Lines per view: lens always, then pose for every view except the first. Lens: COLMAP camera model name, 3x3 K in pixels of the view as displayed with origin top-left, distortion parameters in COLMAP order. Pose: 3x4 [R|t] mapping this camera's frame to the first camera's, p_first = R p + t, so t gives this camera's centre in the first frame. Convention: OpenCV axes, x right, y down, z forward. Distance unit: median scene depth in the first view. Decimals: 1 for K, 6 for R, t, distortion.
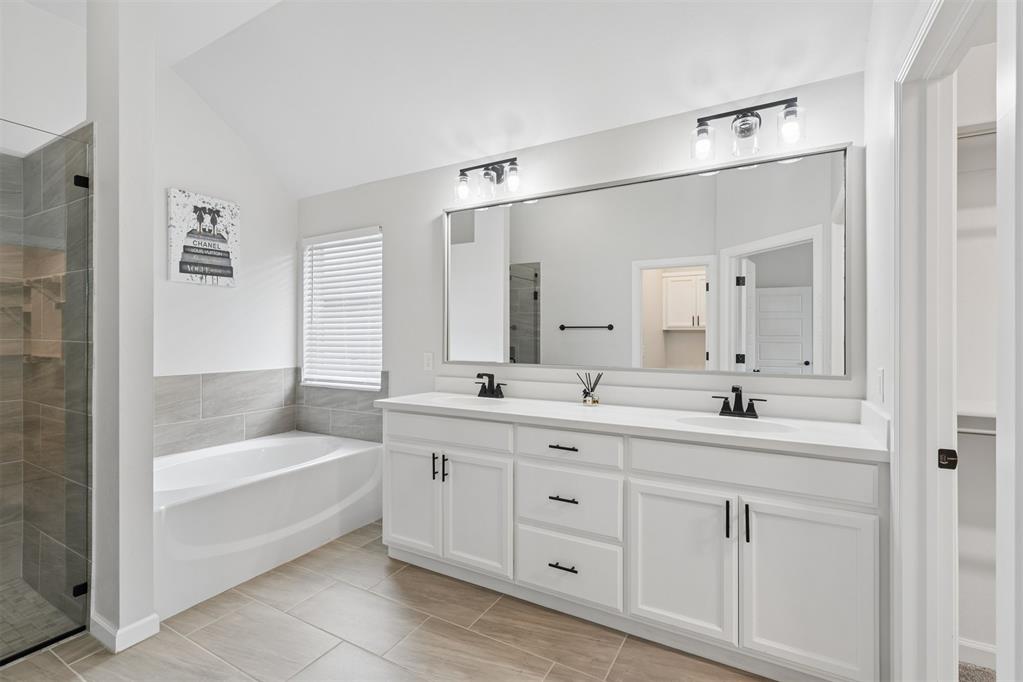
lens RADIAL K [[460.9, 0, 512.4], [0, 460.9, 344.4], [0, 0, 1]] dist [0.001075, 0.000451]
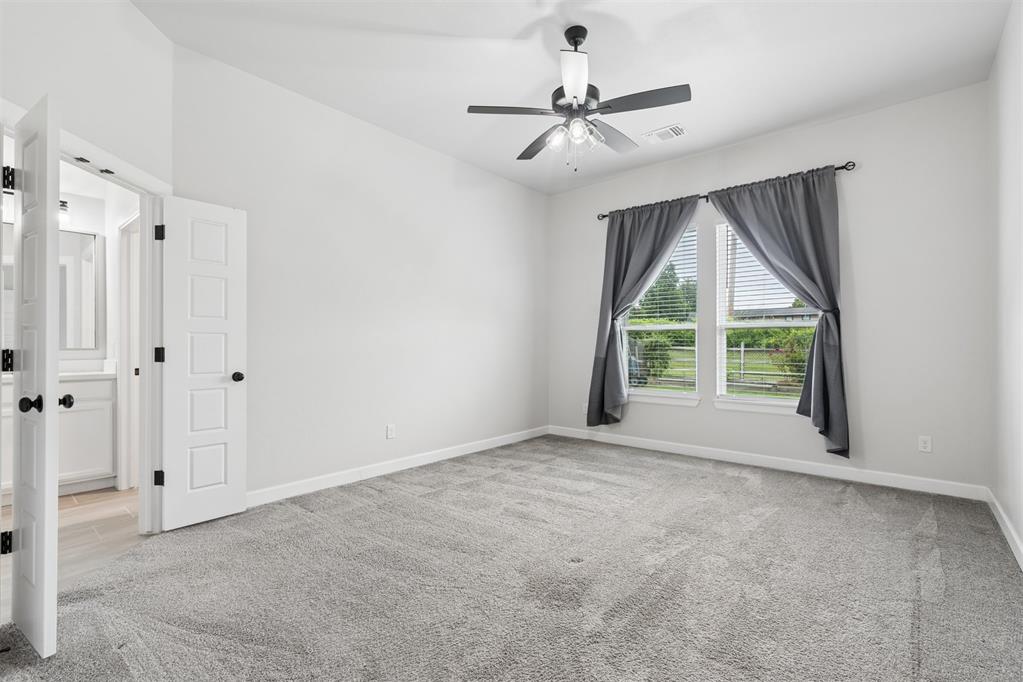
lens RADIAL K [[460.9, 0, 512.4], [0, 460.9, 344.4], [0, 0, 1]] dist [0.001075, 0.000451]
pose [[0.185321, 0.003157, 0.982673, -0.631428], [0.000529, 0.999994, -0.003313, 0.038137], [-0.982678, 0.001133, 0.185319, -0.798210]]
